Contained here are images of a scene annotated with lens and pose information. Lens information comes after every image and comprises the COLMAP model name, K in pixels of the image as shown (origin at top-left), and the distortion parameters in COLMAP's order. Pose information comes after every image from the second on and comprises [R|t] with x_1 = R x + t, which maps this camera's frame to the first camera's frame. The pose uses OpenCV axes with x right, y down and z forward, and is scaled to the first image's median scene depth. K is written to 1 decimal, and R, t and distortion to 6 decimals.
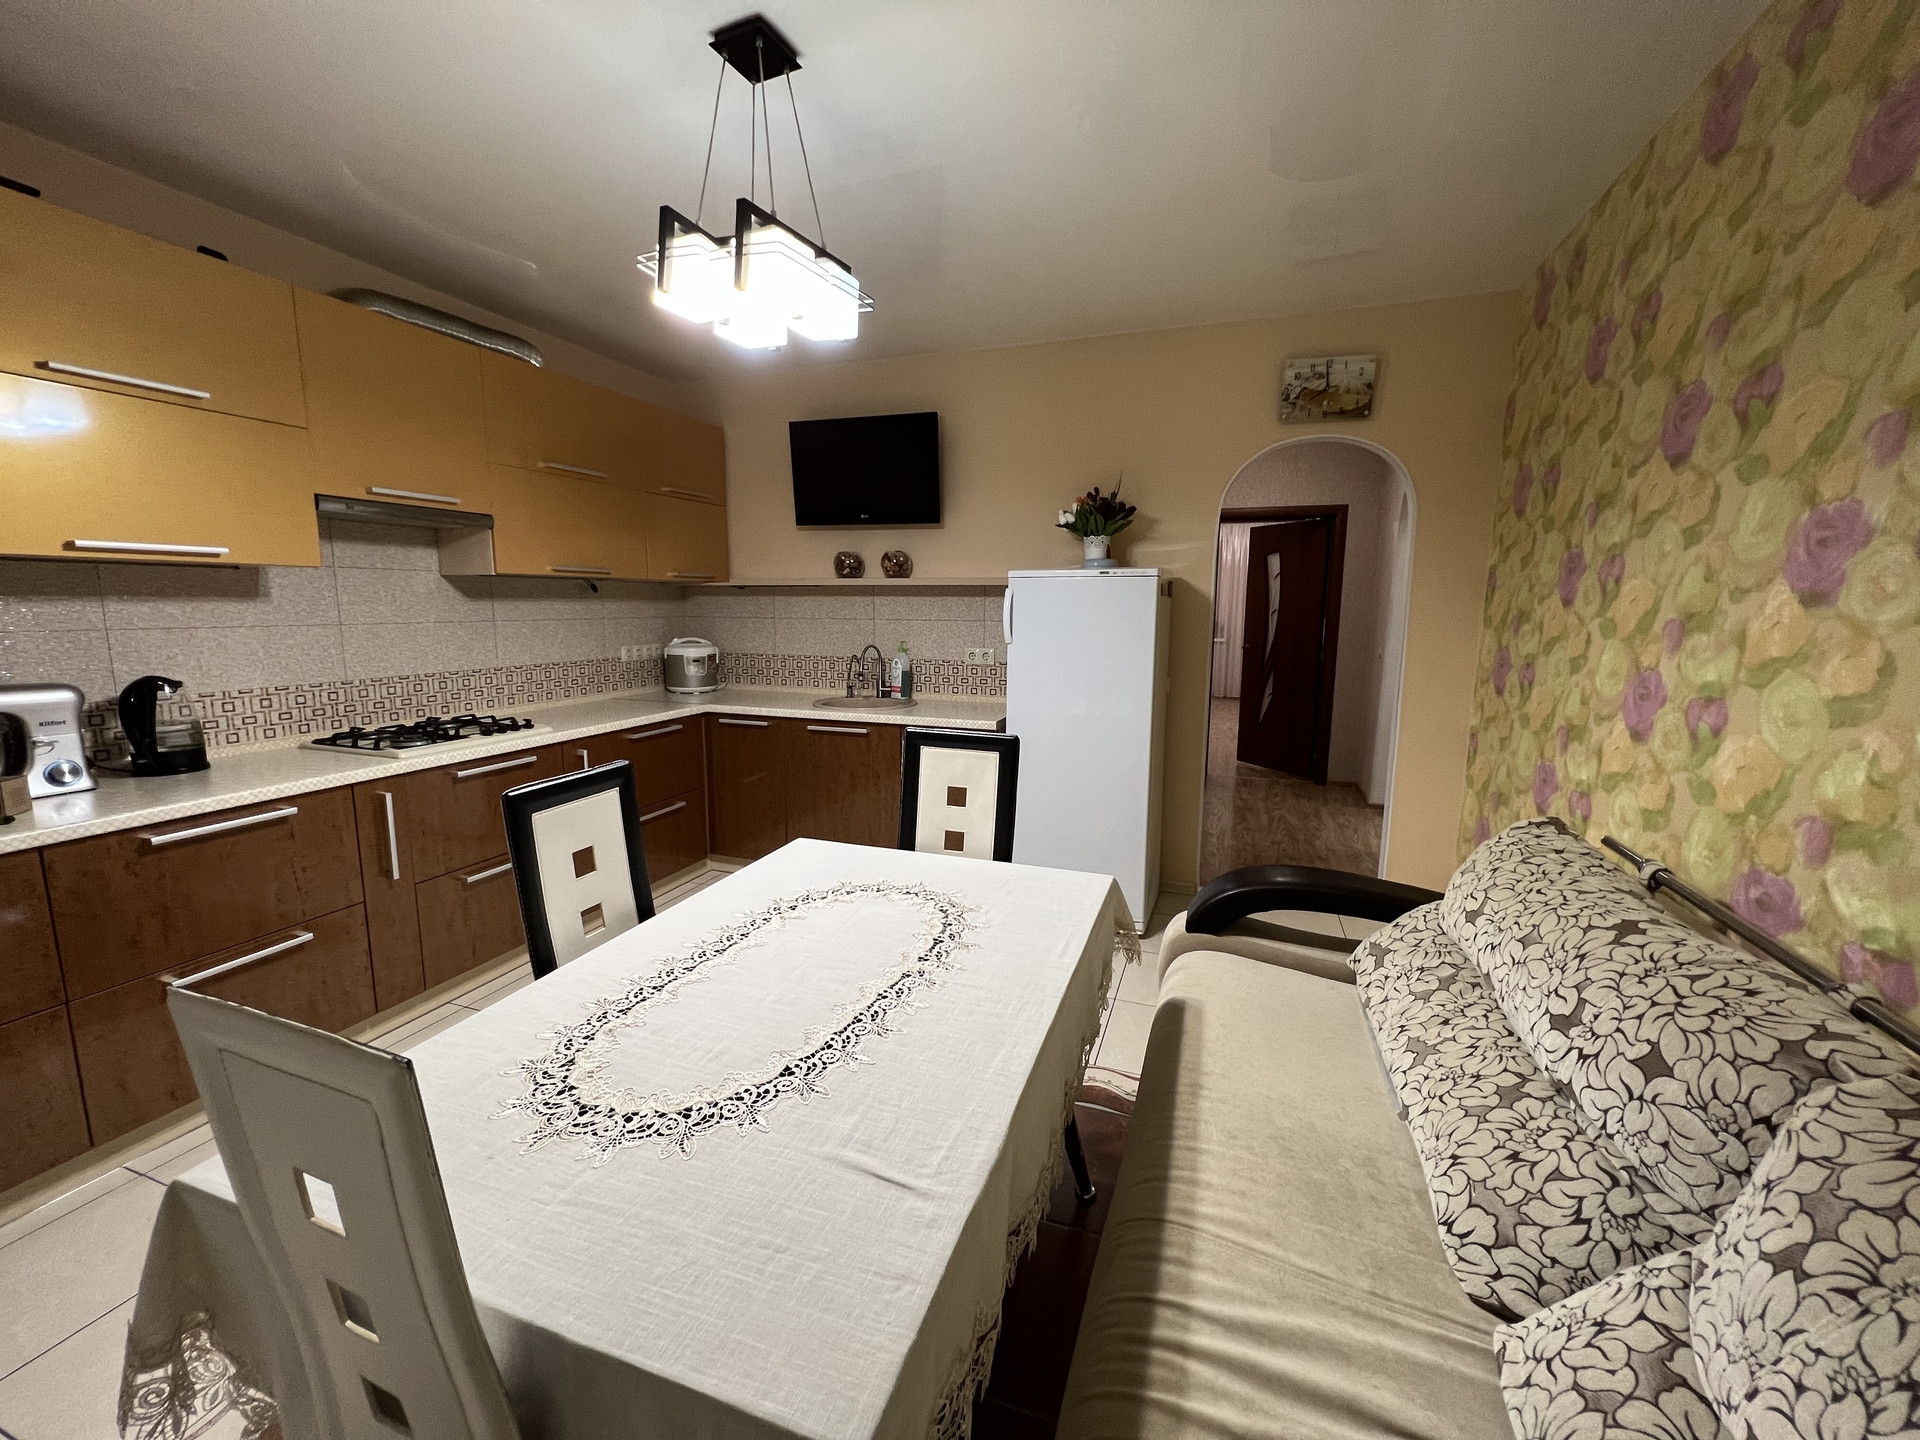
lens RADIAL K [[771.9, 0, 953.2], [0, 771.9, 713.1], [0, 0, 1]] dist [-0.000891, 0.001395]
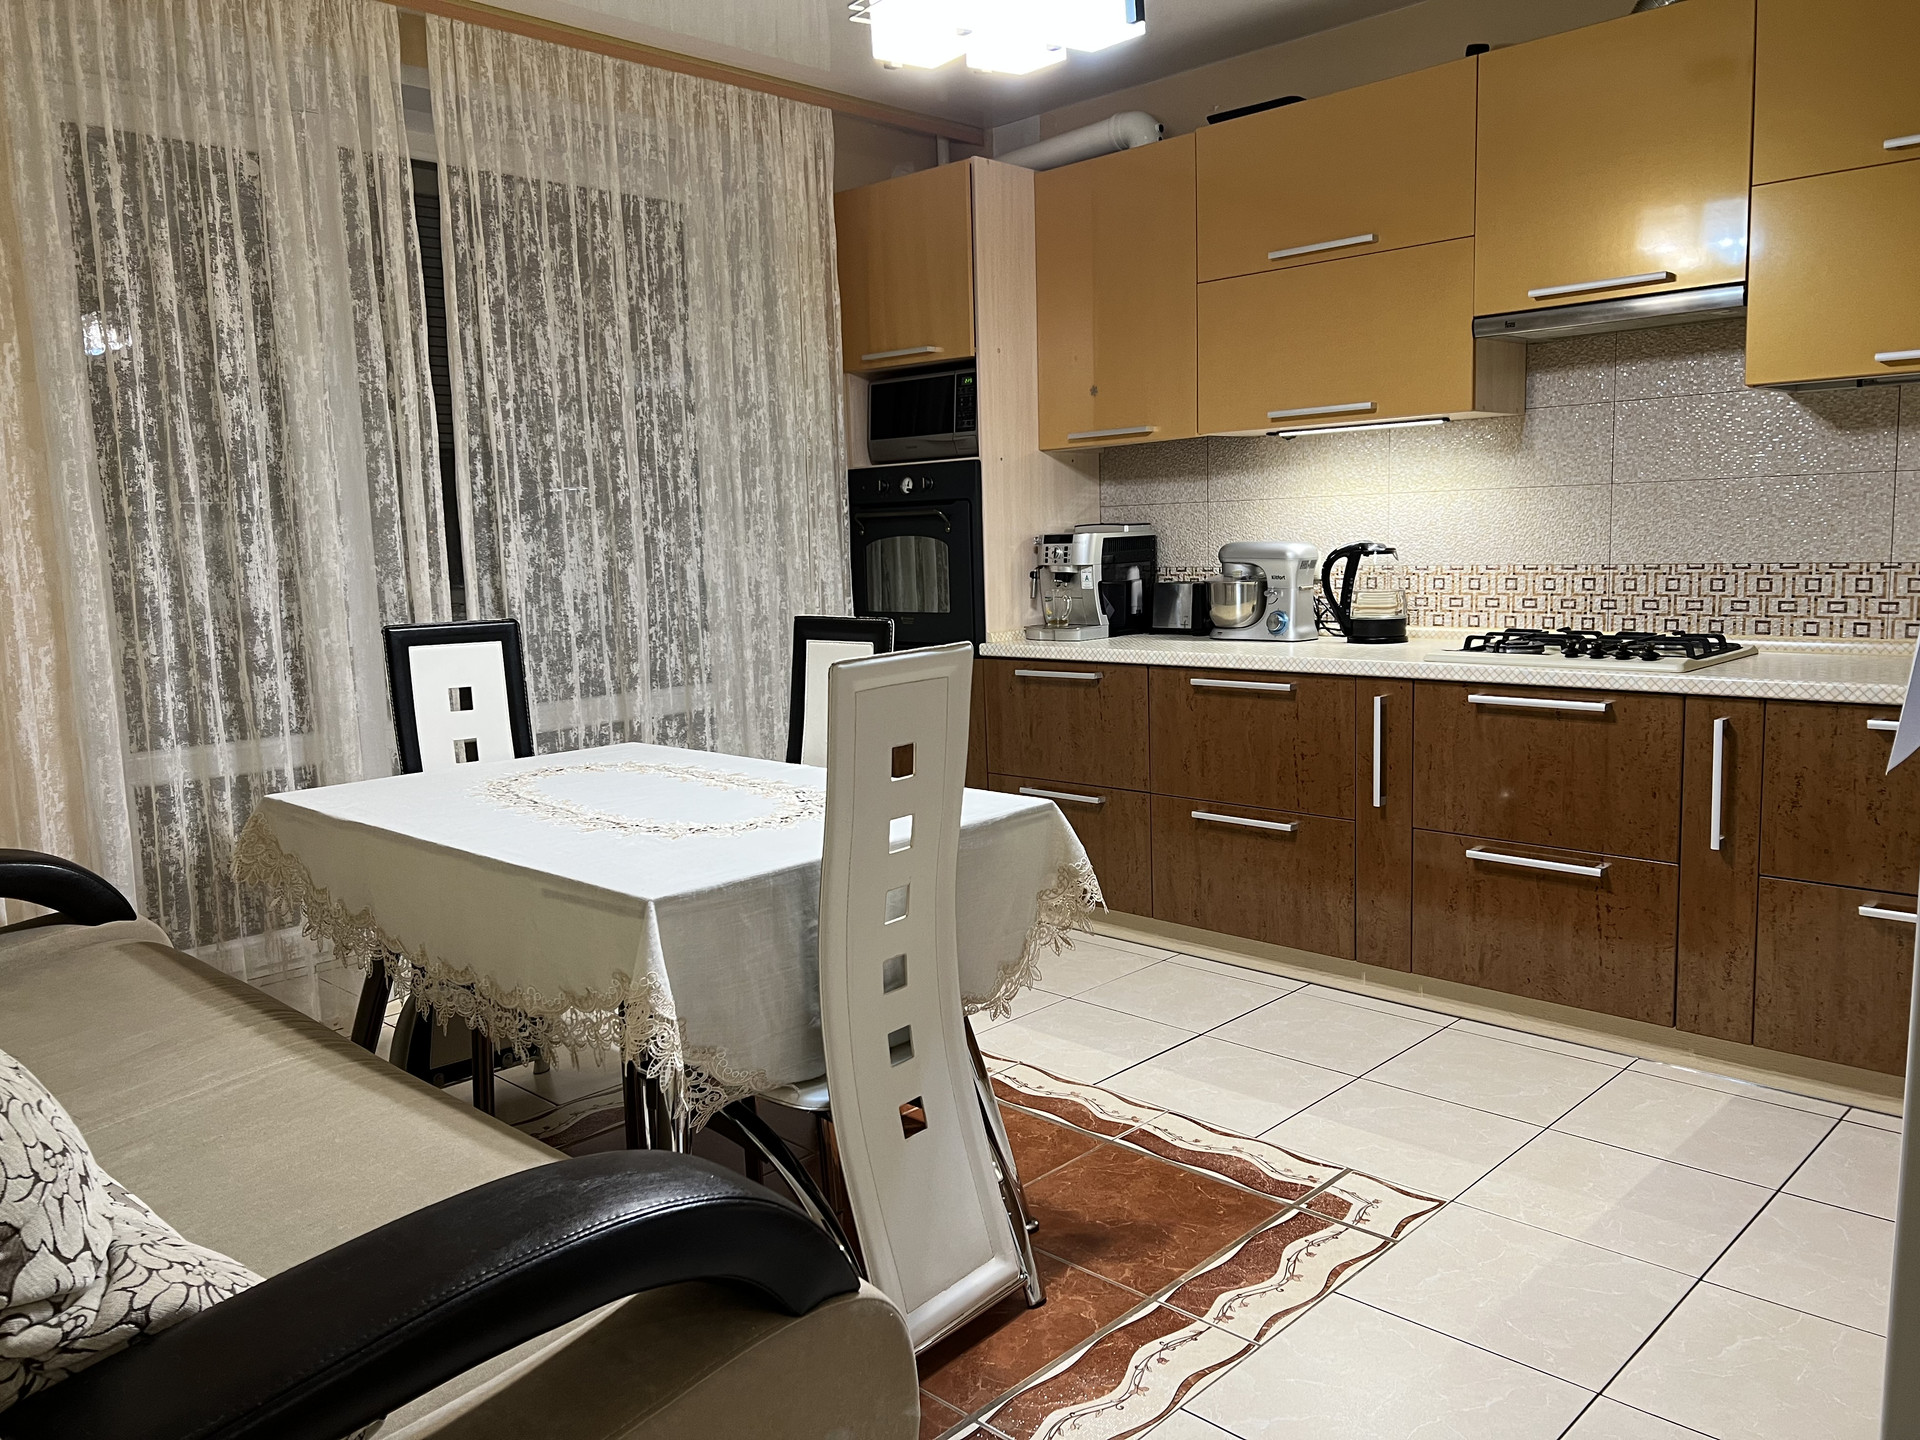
lens RADIAL K [[1443.4, 0, 956.7], [0, 1443.4, 705.2], [0, 0, 1]] dist [0.061704, -0.069161]
pose [[-0.406398, 0.122736, -0.905415, 0.751257], [-0.099857, 0.979035, 0.177537, -0.103273], [0.908223, 0.162562, -0.385622, 1.109209]]
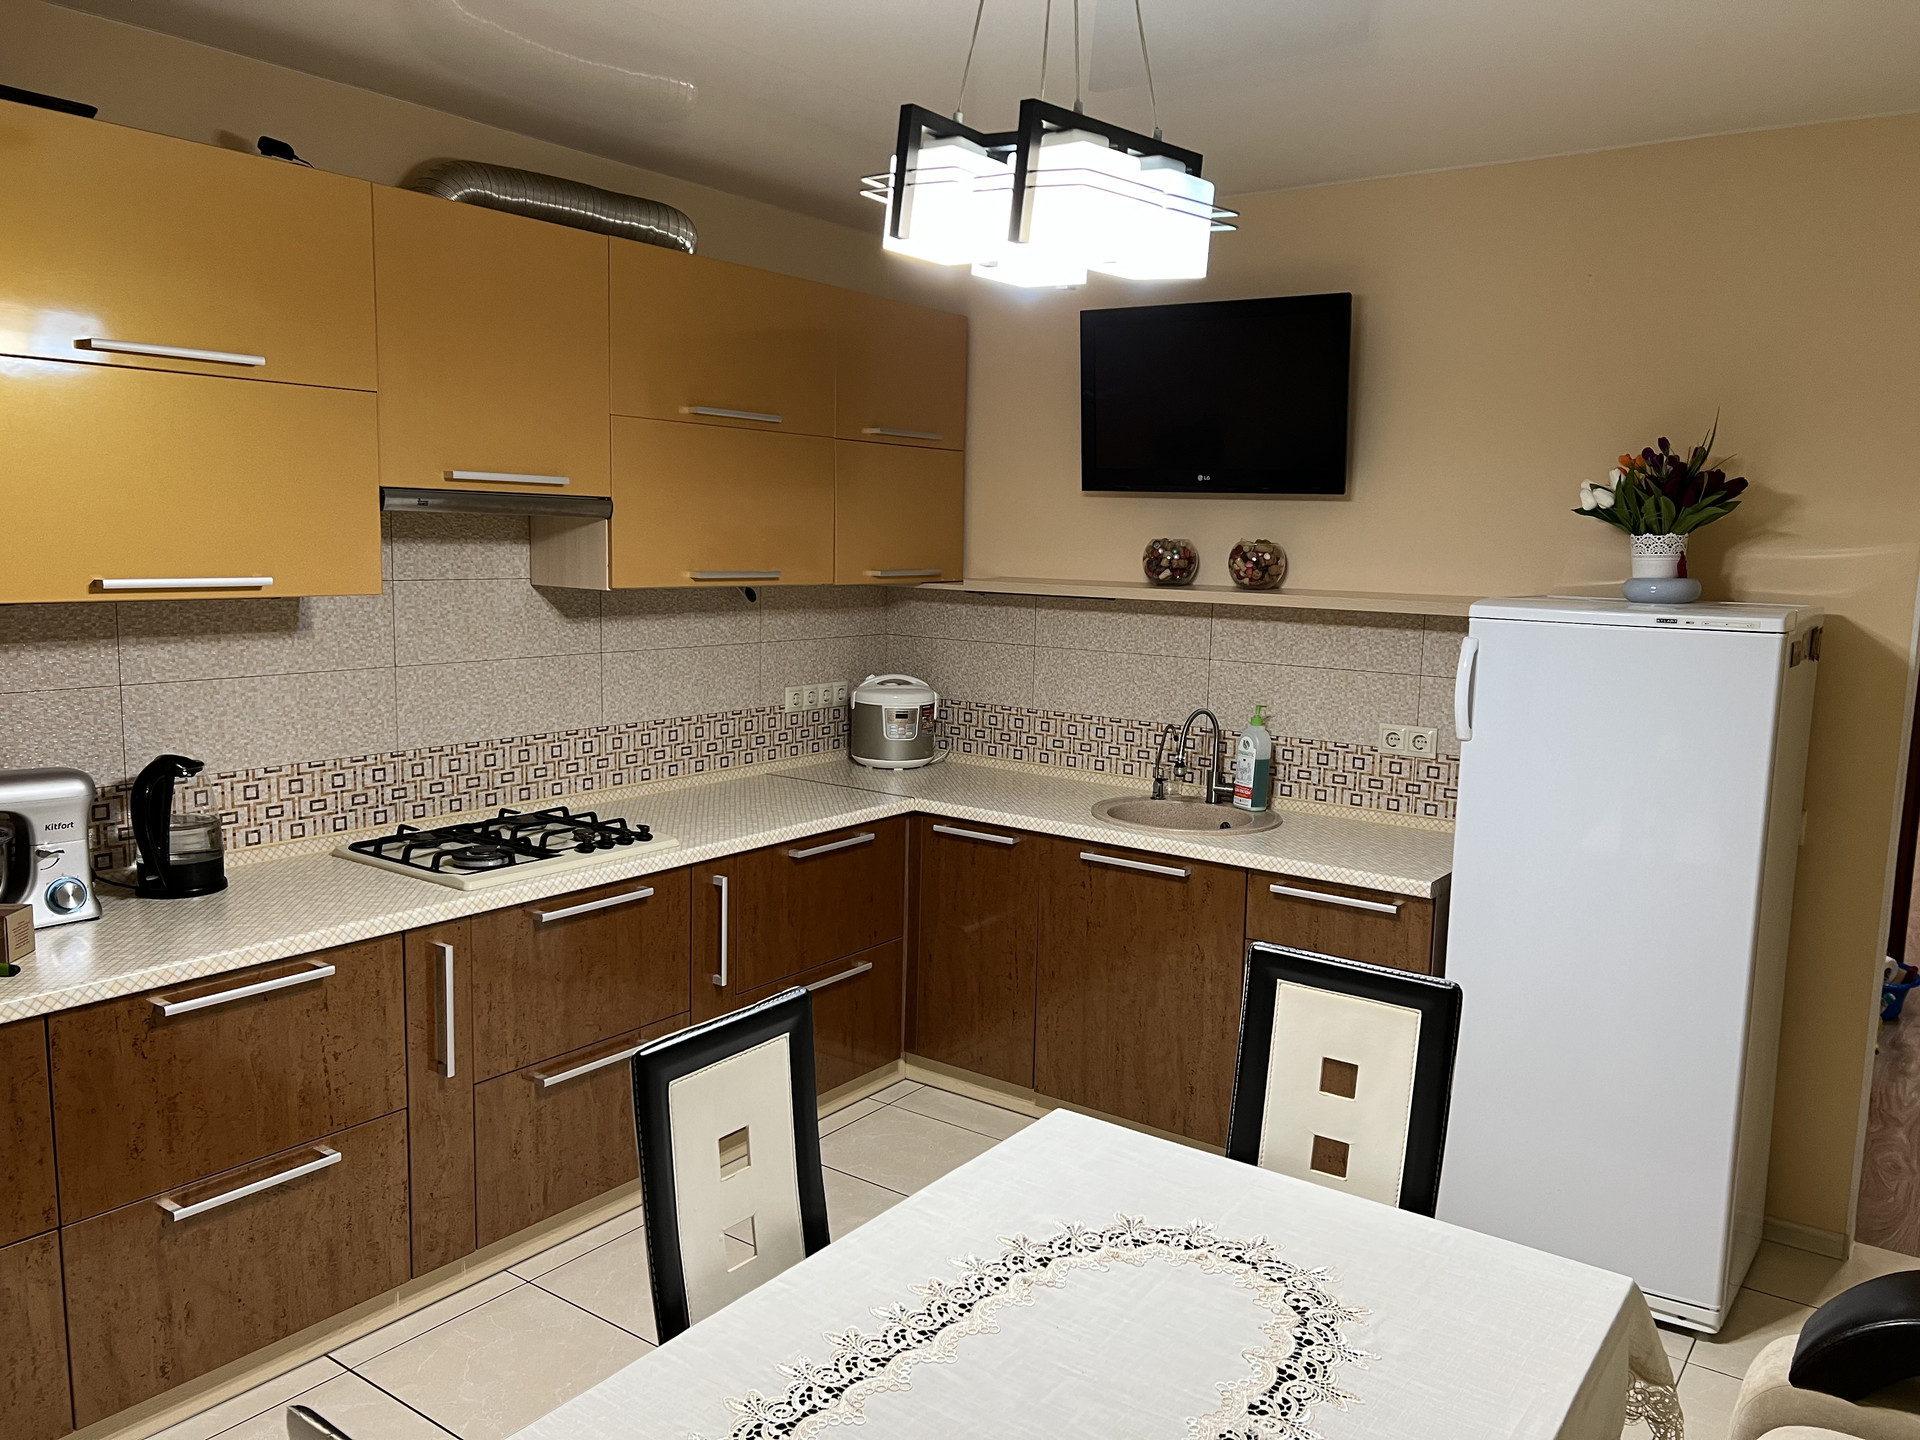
lens RADIAL K [[1443.4, 0, 959.5], [0, 1443.4, 717.0], [0, 0, 1]] dist [0.061704, -0.069161]
pose [[0.962049, 0.054644, -0.267349, 0.006038], [-0.058937, 0.998229, -0.008051, -0.099870], [0.266435, 0.023503, 0.963566, -0.077600]]
